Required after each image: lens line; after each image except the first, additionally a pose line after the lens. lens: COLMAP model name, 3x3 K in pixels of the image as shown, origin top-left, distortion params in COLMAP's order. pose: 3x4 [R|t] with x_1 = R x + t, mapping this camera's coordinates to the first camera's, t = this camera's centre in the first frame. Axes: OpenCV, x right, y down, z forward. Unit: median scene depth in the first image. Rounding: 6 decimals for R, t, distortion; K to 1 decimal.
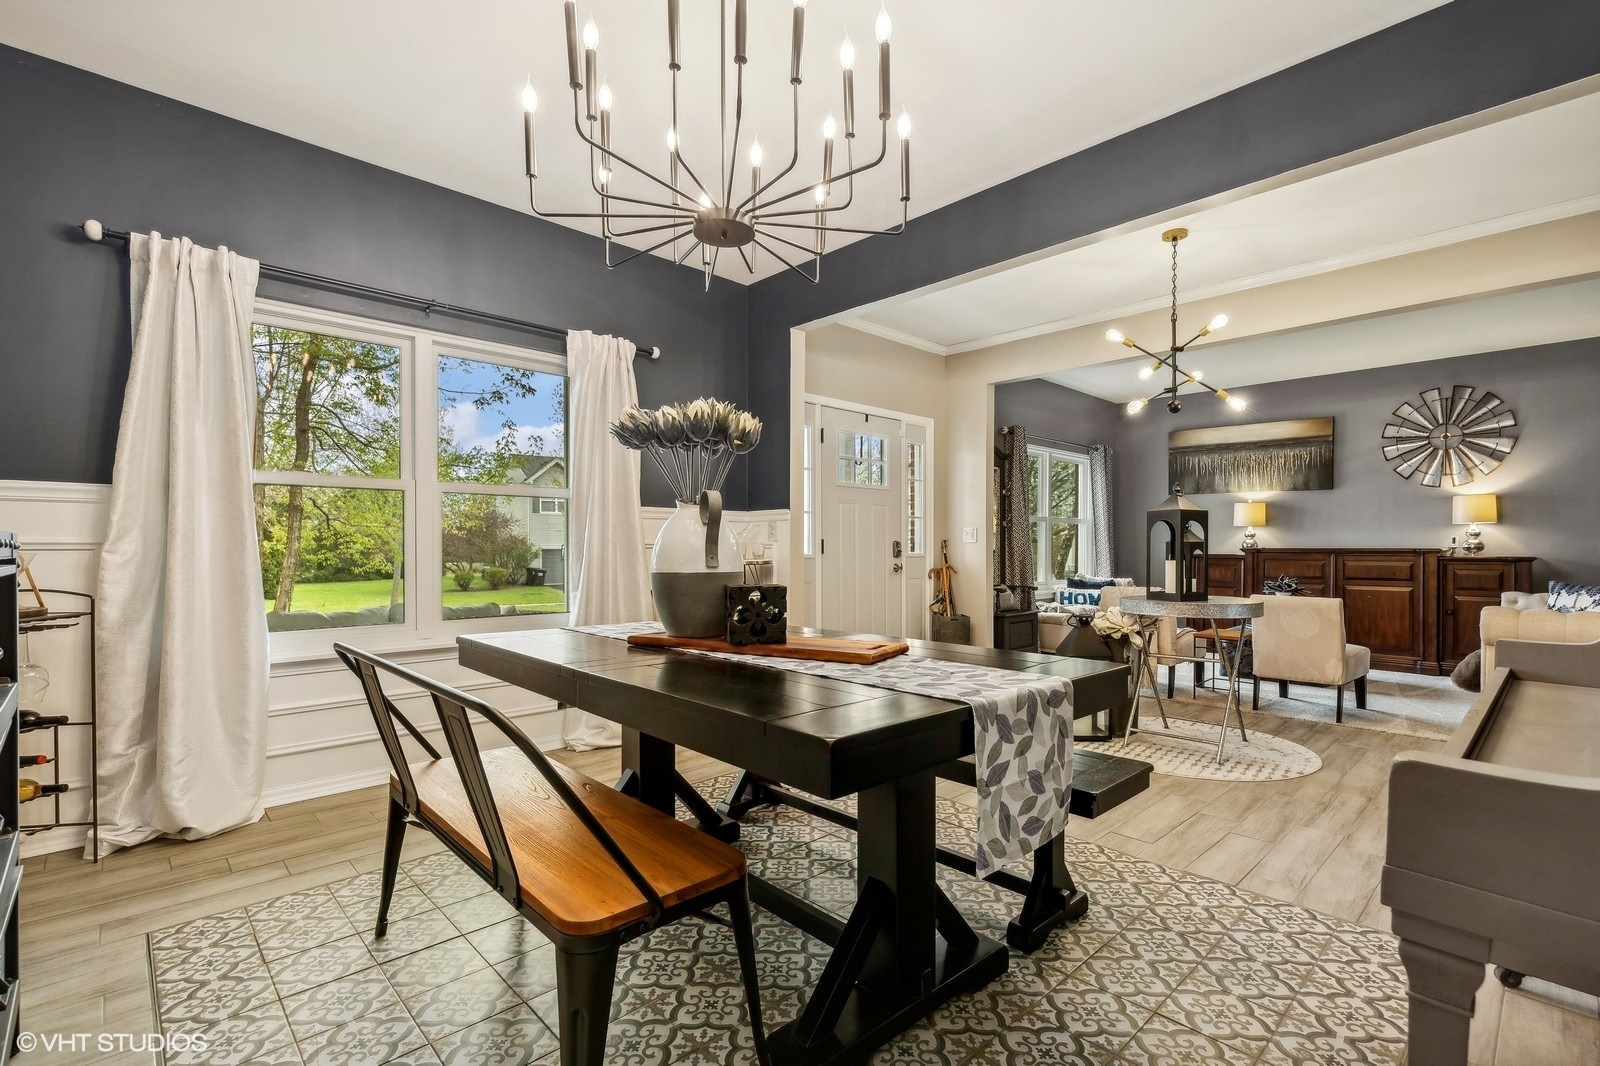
lens RADIAL K [[733.4, 0, 798.5], [0, 733.4, 555.0], [0, 0, 1]] dist [0.002626, -0.000047]
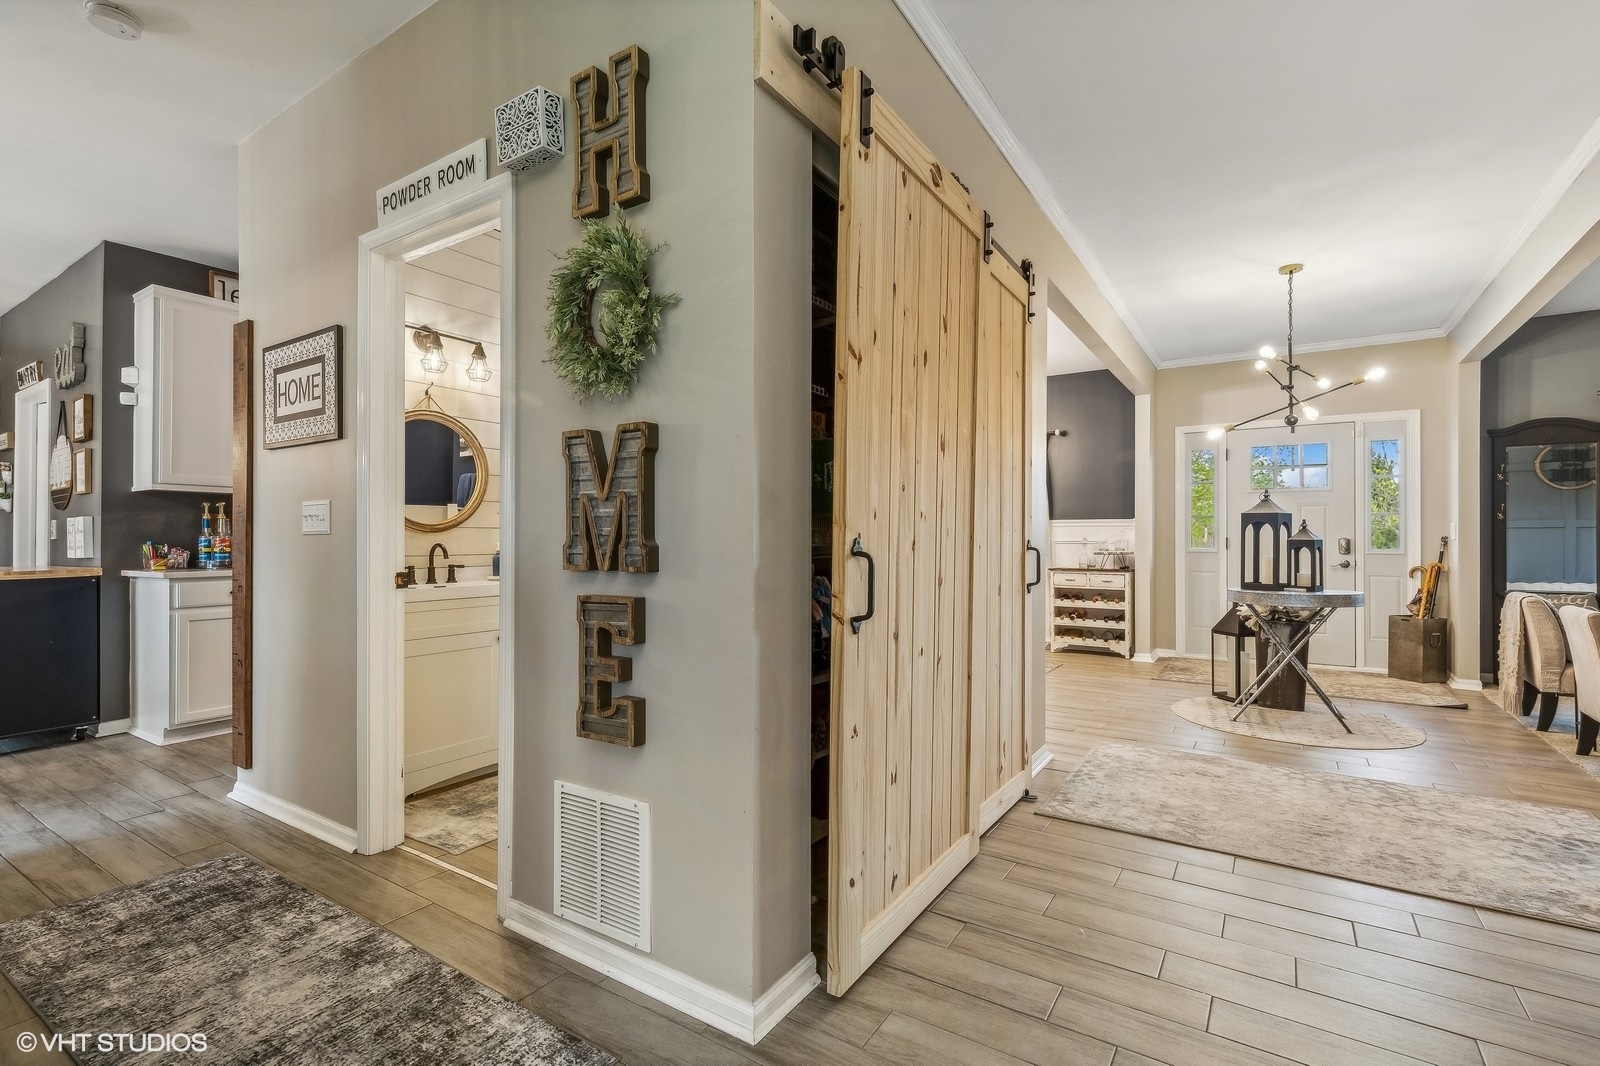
lens RADIAL K [[720.7, 0, 806.0], [0, 720.7, 528.2], [0, 0, 1]] dist [0.002641, 0.000389]
pose [[0.236008, -0.016886, -0.971604, 0.807411], [-0.017803, 0.999606, -0.021697, 0.002038], [0.971588, 0.022418, 0.235614, 0.029478]]
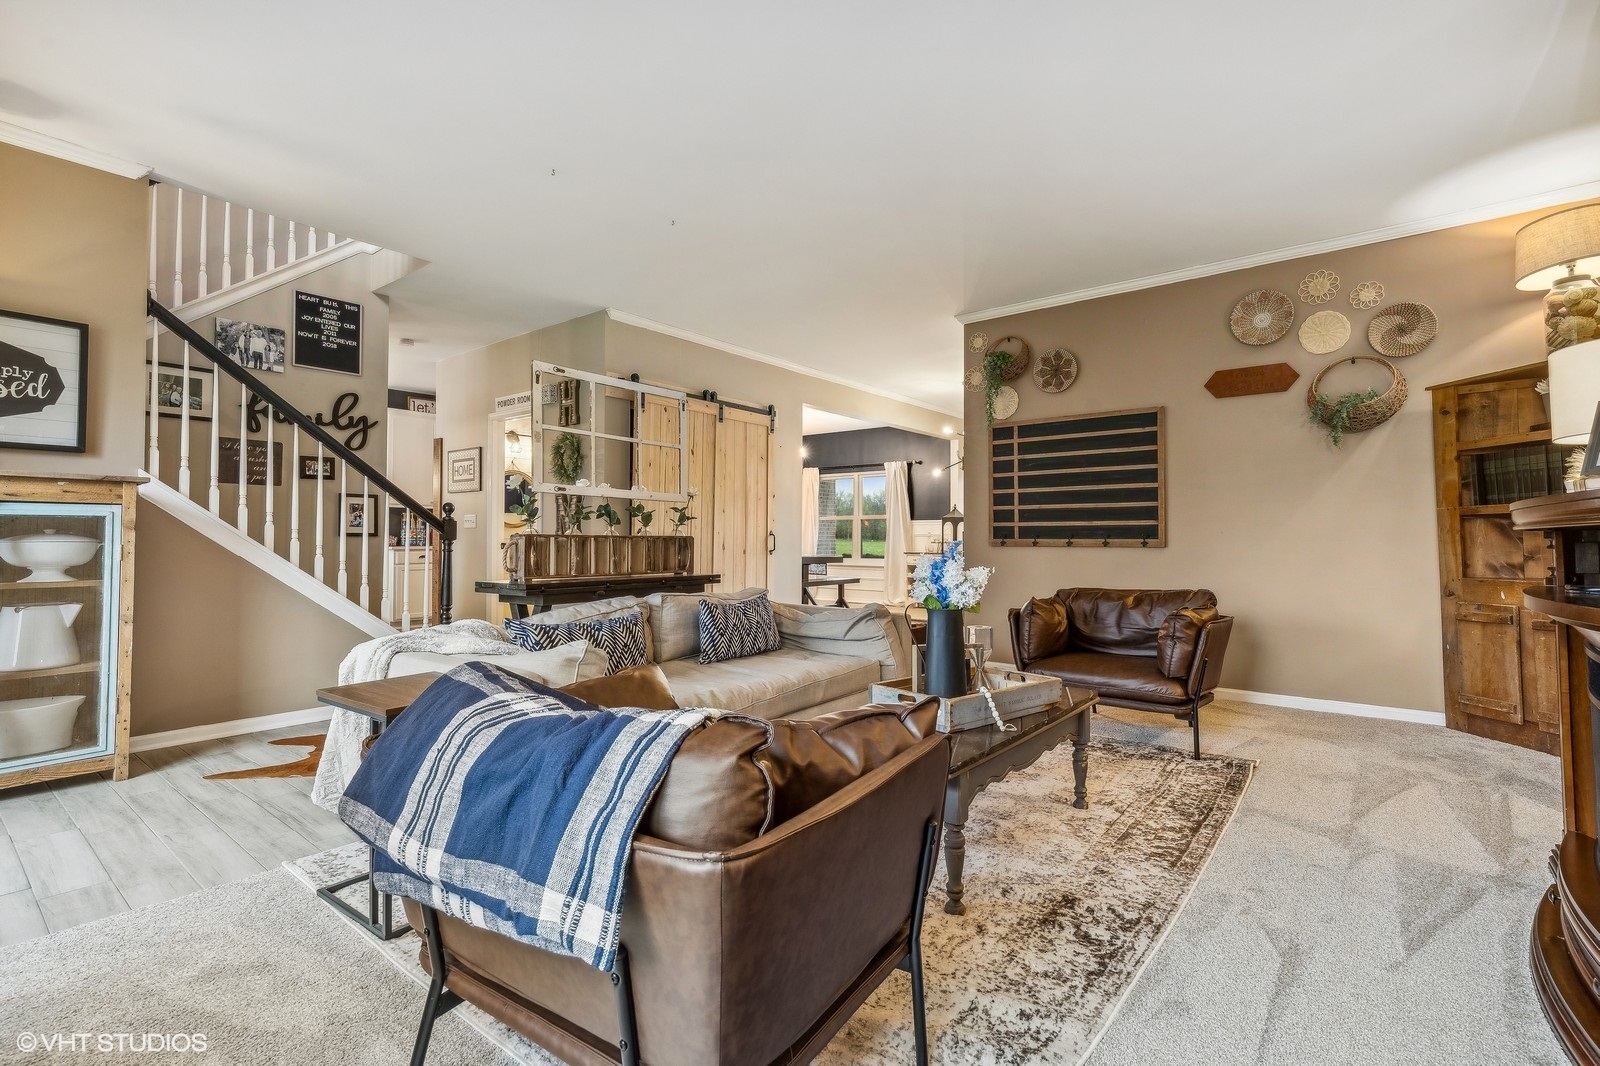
lens RADIAL K [[735.9, 0, 799.5], [0, 735.9, 519.3], [0, 0, 1]] dist [0.011478, 0.000033]
pose [[0.131436, -0.028842, -0.990905, 1.415210], [-0.018305, 0.999336, -0.031515, 0.012815], [0.991156, 0.022281, 0.130821, 0.174629]]
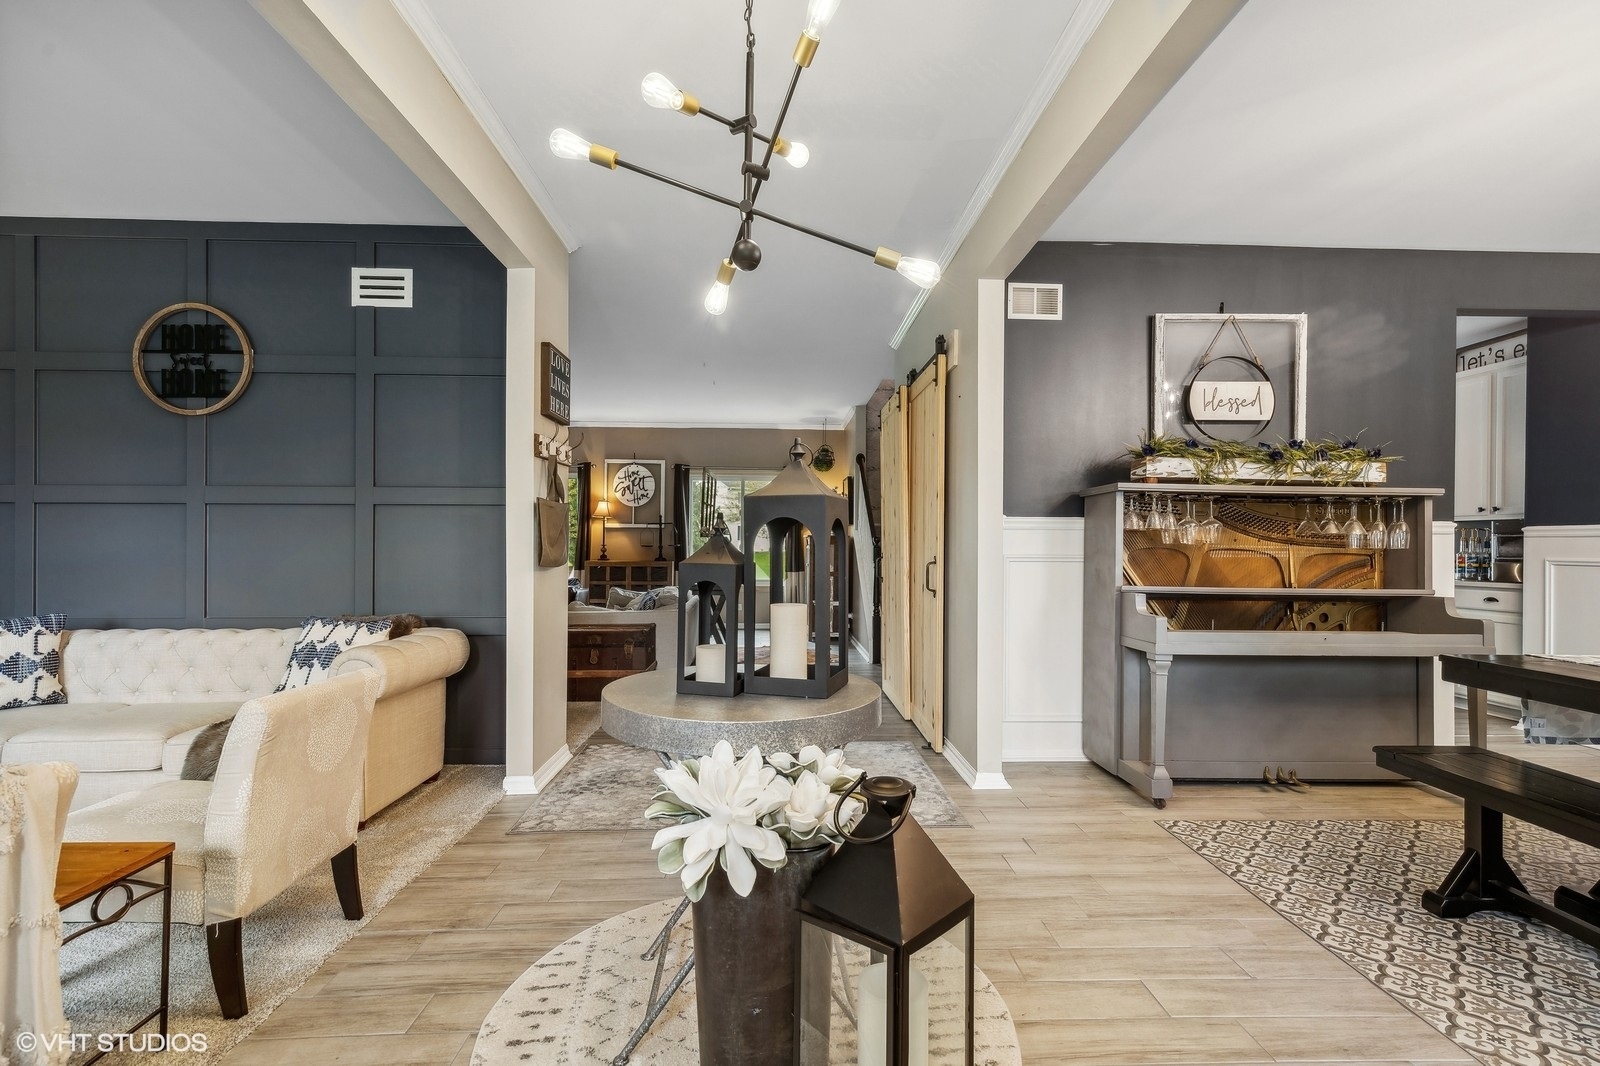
lens RADIAL K [[722.4, 0, 801.0], [0, 722.4, 545.4], [0, 0, 1]] dist [0.006406, 0.000270]
pose [[-0.752045, -0.006796, 0.659077, 0.120003], [0.004142, 0.999878, 0.015037, -0.020110], [-0.659099, 0.014038, -0.751925, 0.757757]]
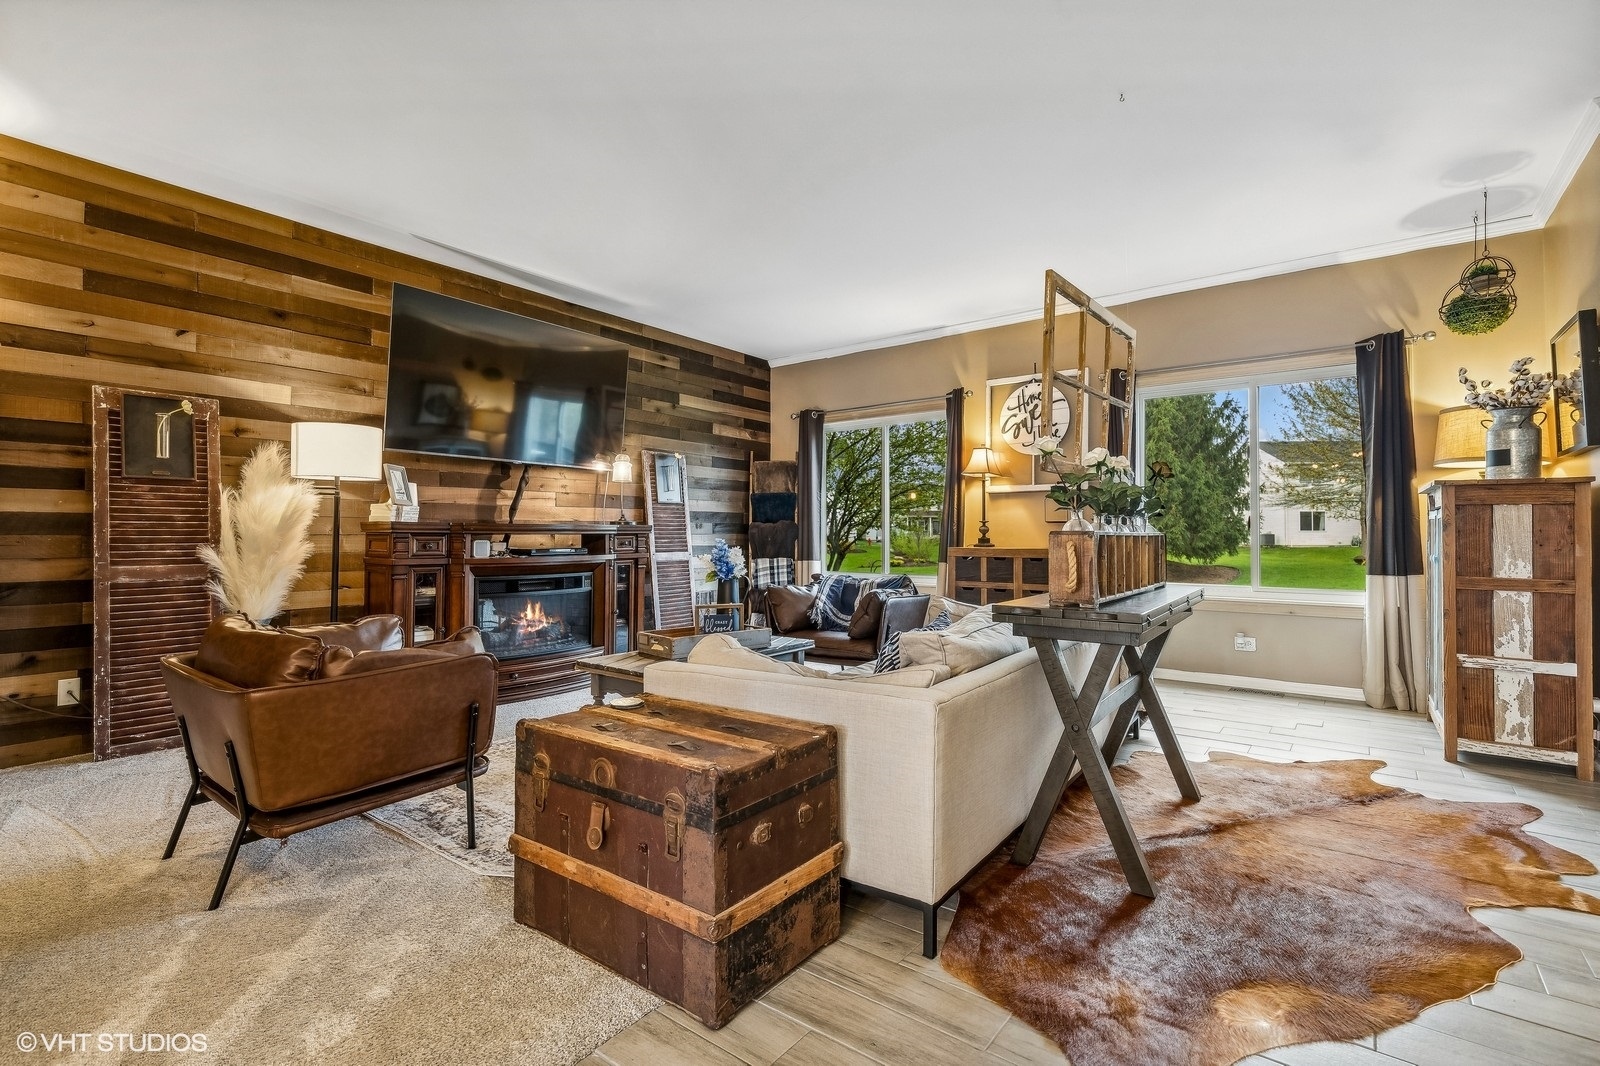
lens RADIAL K [[735.9, 0, 799.5], [0, 735.9, 519.3], [0, 0, 1]] dist [0.011478, 0.000033]
pose [[-0.164006, 0.020745, 0.986241, 0.513448], [0.015773, 0.999706, -0.018406, 0.008458], [-0.986333, 0.012537, -0.164285, 0.313993]]
